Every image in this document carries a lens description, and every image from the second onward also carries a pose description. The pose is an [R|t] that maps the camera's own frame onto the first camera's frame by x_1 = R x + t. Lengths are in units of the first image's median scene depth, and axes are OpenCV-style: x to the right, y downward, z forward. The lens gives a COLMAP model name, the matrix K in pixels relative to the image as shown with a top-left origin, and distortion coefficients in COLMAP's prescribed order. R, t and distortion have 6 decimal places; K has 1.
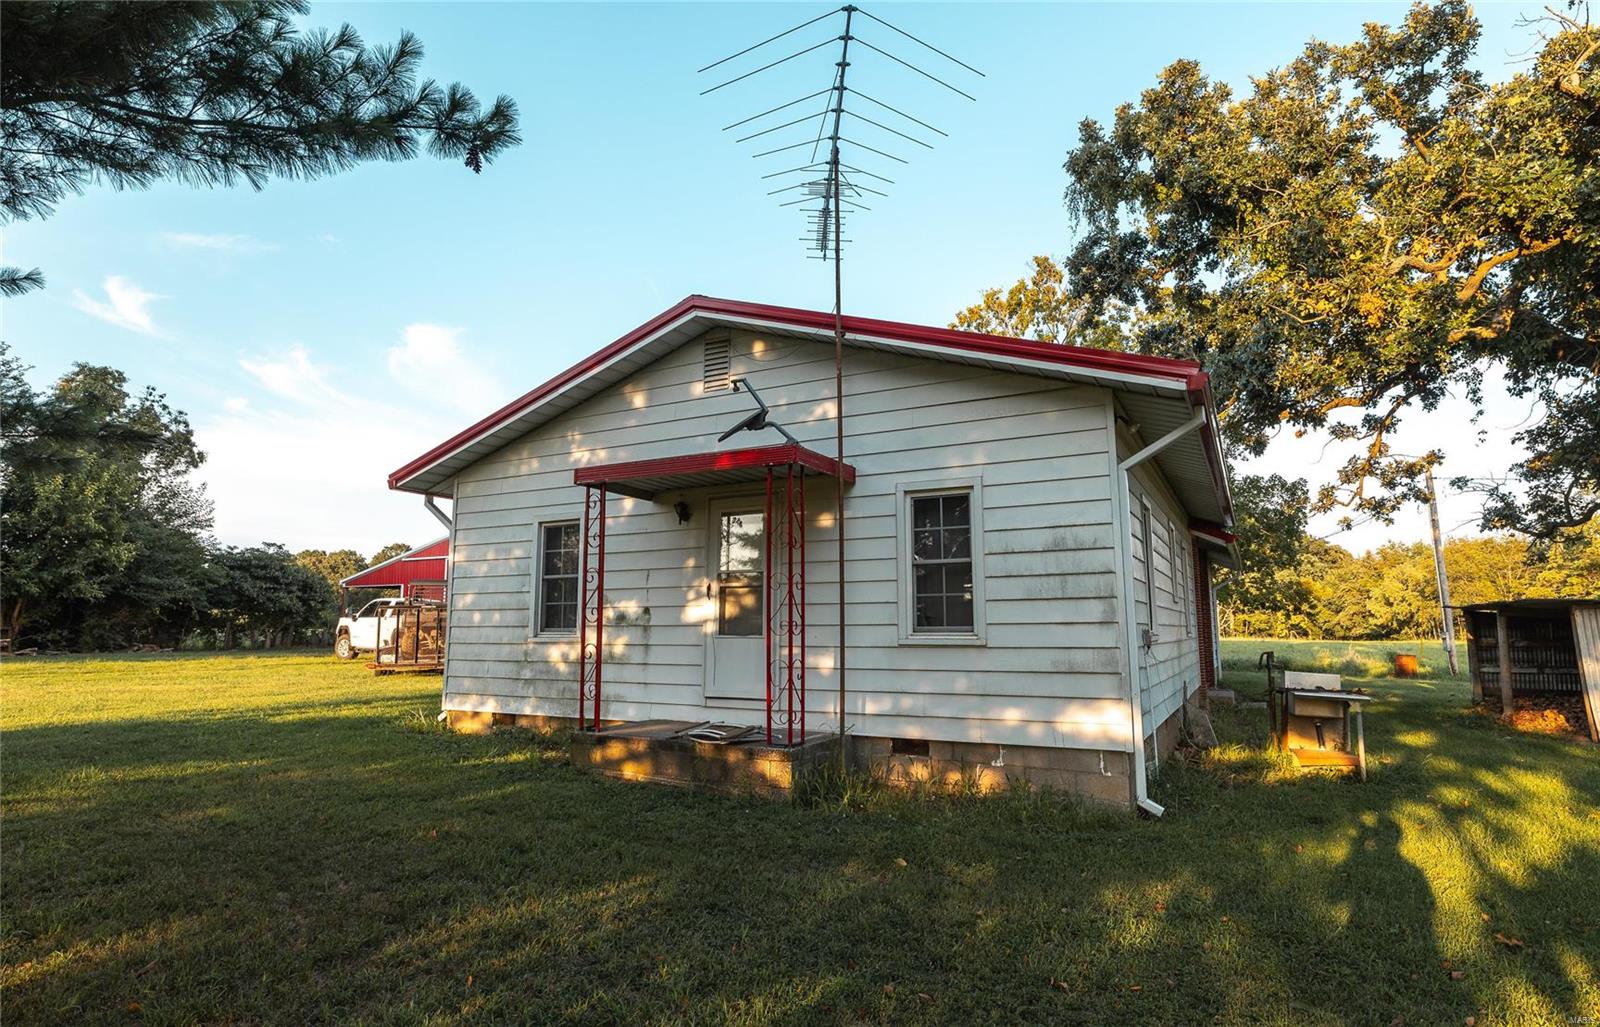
lens RADIAL K [[882.7, 0, 798.8], [0, 882.7, 510.3], [0, 0, 1]] dist [-0.001258, -0.000096]
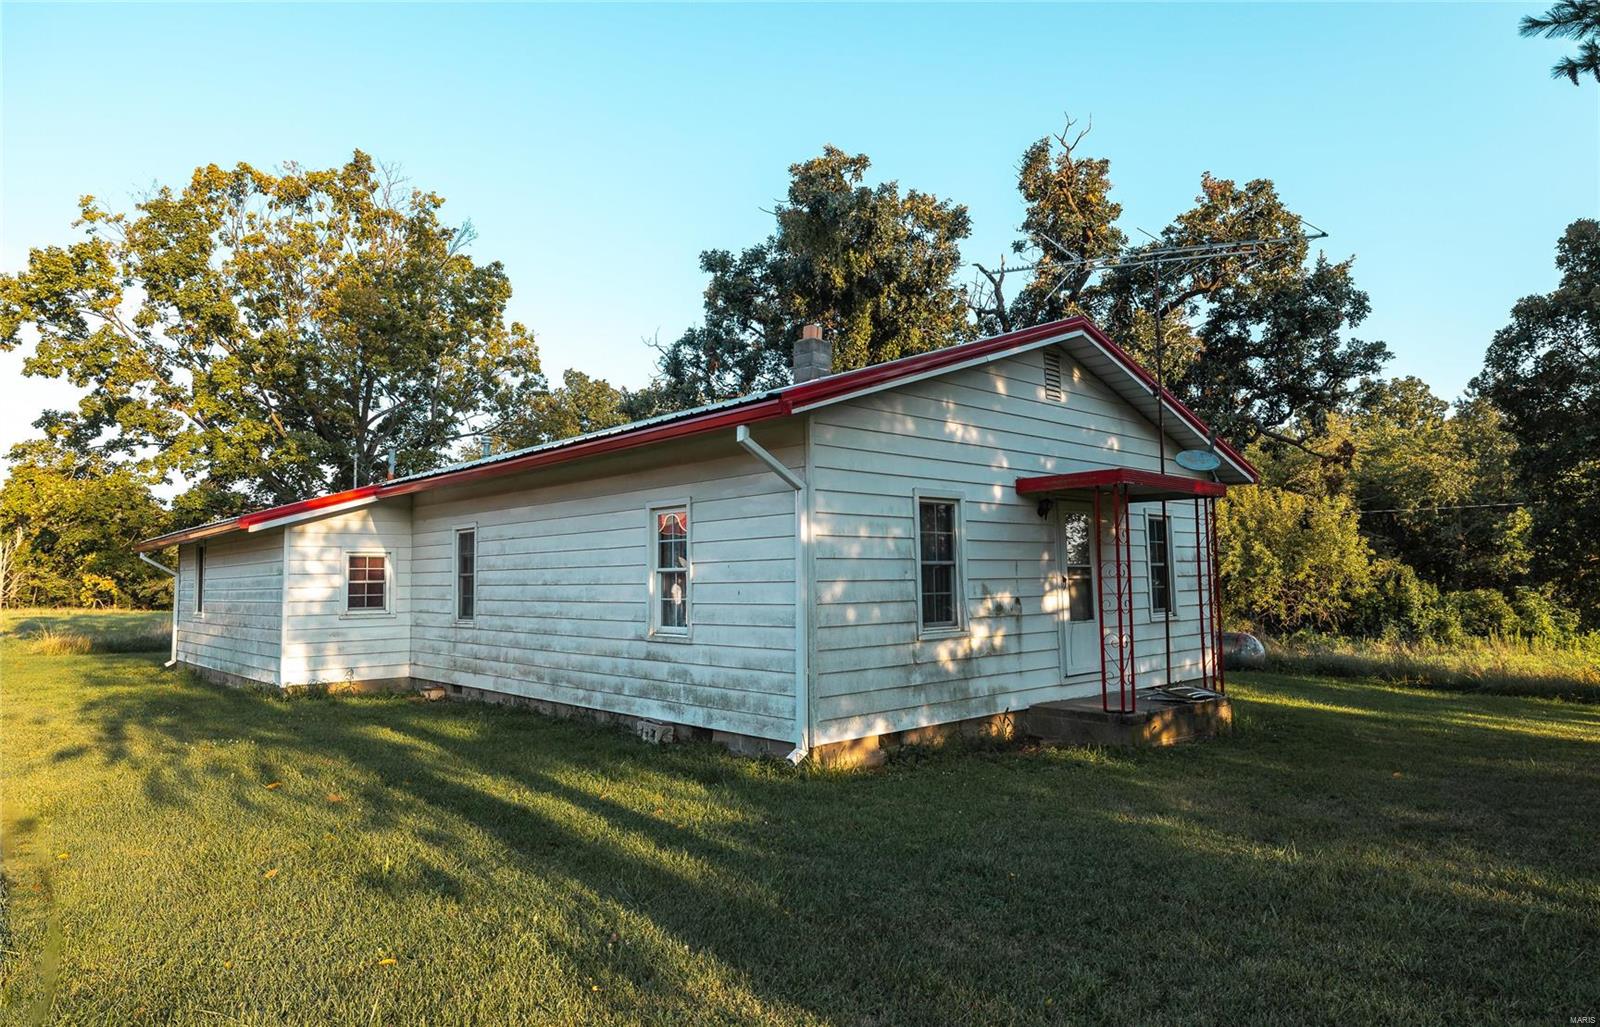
lens RADIAL K [[960.7, 0, 796.9], [0, 960.7, 512.5], [0, 0, 1]] dist [-0.001830, -0.000732]
pose [[0.300014, 0.065986, 0.951650, -1.209722], [-0.114632, 0.992870, -0.032706, 0.072113], [-0.947022, -0.099277, 0.305439, 0.845432]]
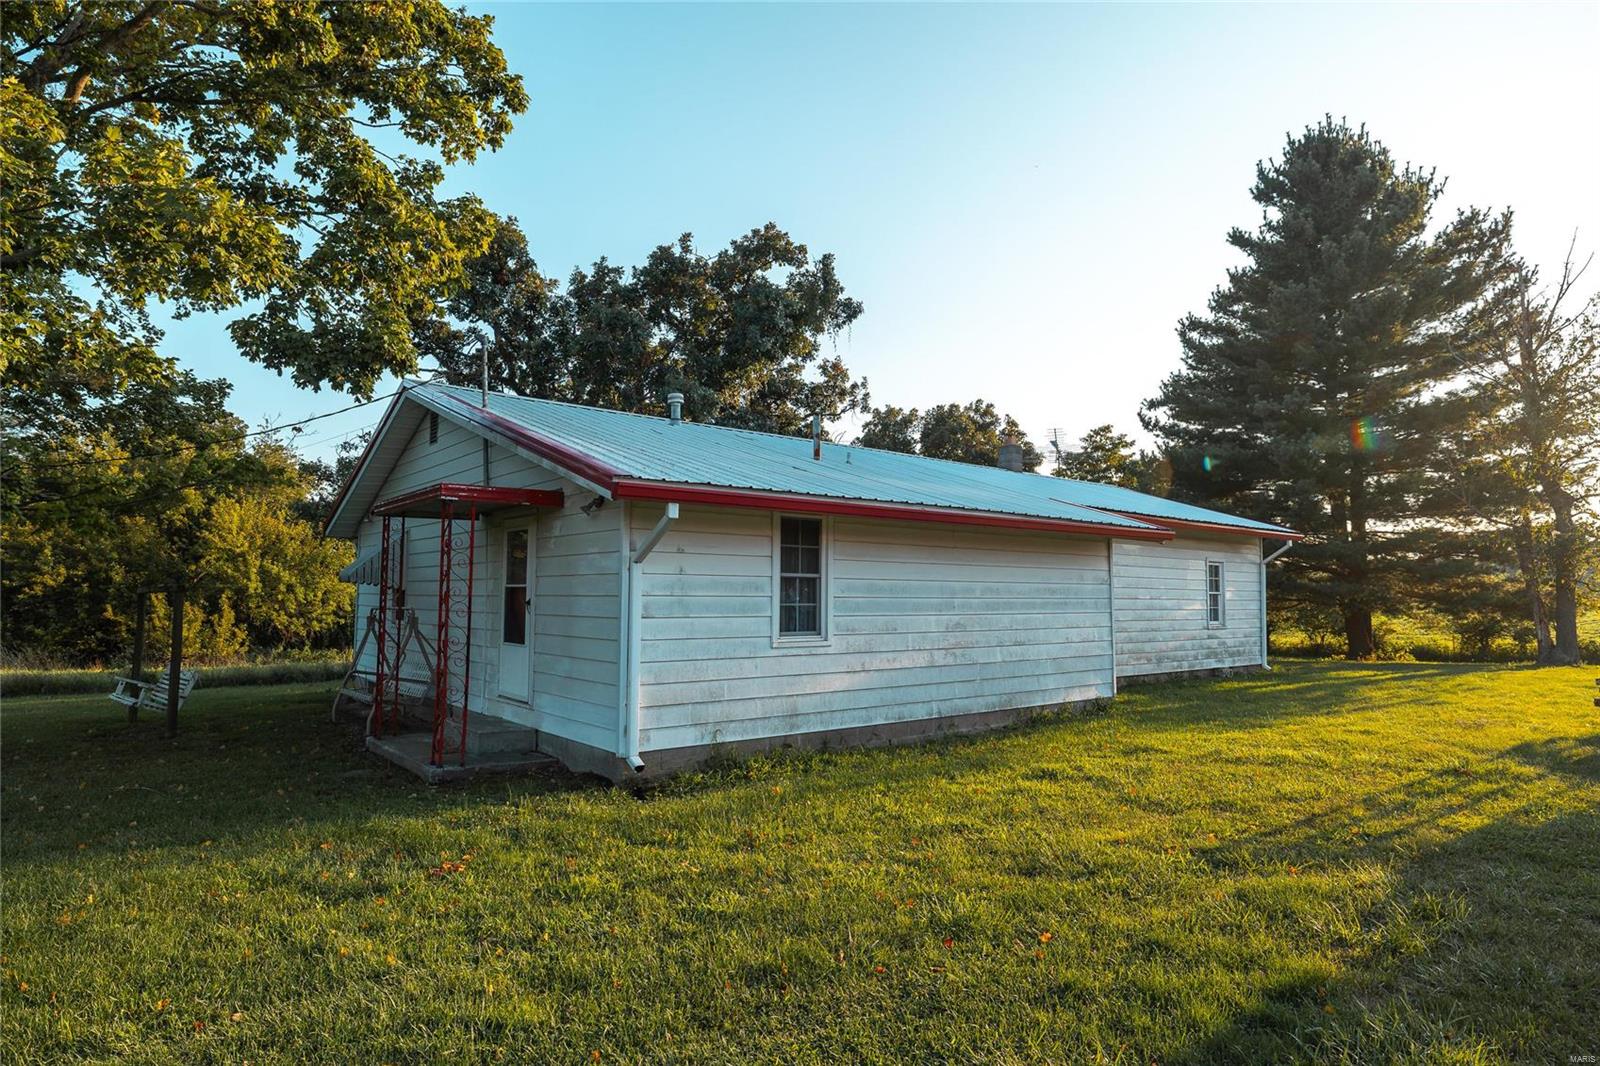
lens RADIAL K [[921.3, 0, 798.4], [0, 921.3, 533.3], [0, 0, 1]] dist [0.005877, 0.000464]
pose [[-0.923642, 0.033296, 0.381807, -0.751318], [-0.043192, 0.980829, -0.190021, 0.222669], [-0.380815, -0.192003, -0.904497, 2.011189]]
